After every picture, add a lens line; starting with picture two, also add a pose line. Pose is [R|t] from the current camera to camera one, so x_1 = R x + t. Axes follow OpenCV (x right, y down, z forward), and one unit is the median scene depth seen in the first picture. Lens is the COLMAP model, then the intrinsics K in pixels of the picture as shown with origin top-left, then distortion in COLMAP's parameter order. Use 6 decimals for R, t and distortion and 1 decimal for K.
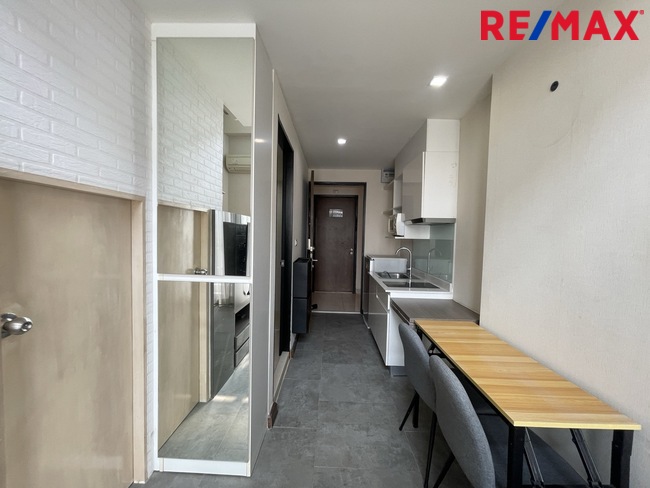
lens RADIAL K [[263.7, 0, 324.0], [0, 263.7, 245.7], [0, 0, 1]] dist [0.001084, 0.000408]
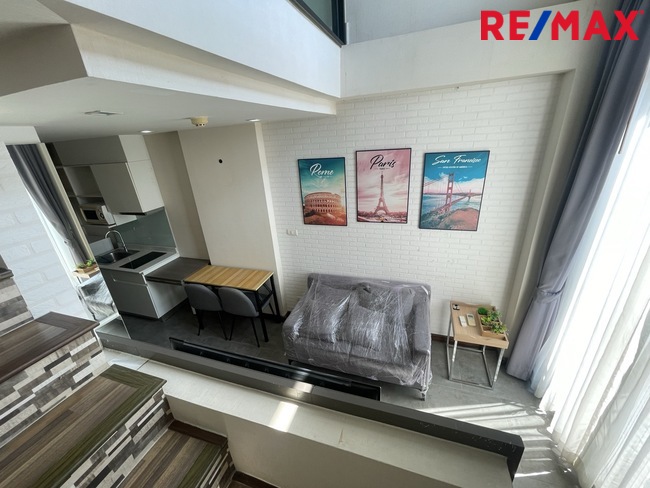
lens RADIAL K [[263.7, 0, 324.0], [0, 263.7, 245.7], [0, 0, 1]] dist [0.001084, 0.000408]
pose [[0.296189, -0.407448, 0.863862, -0.581201], [0.120550, 0.913160, 0.389367, -0.358644], [-0.947491, -0.011188, 0.319586, -0.304776]]
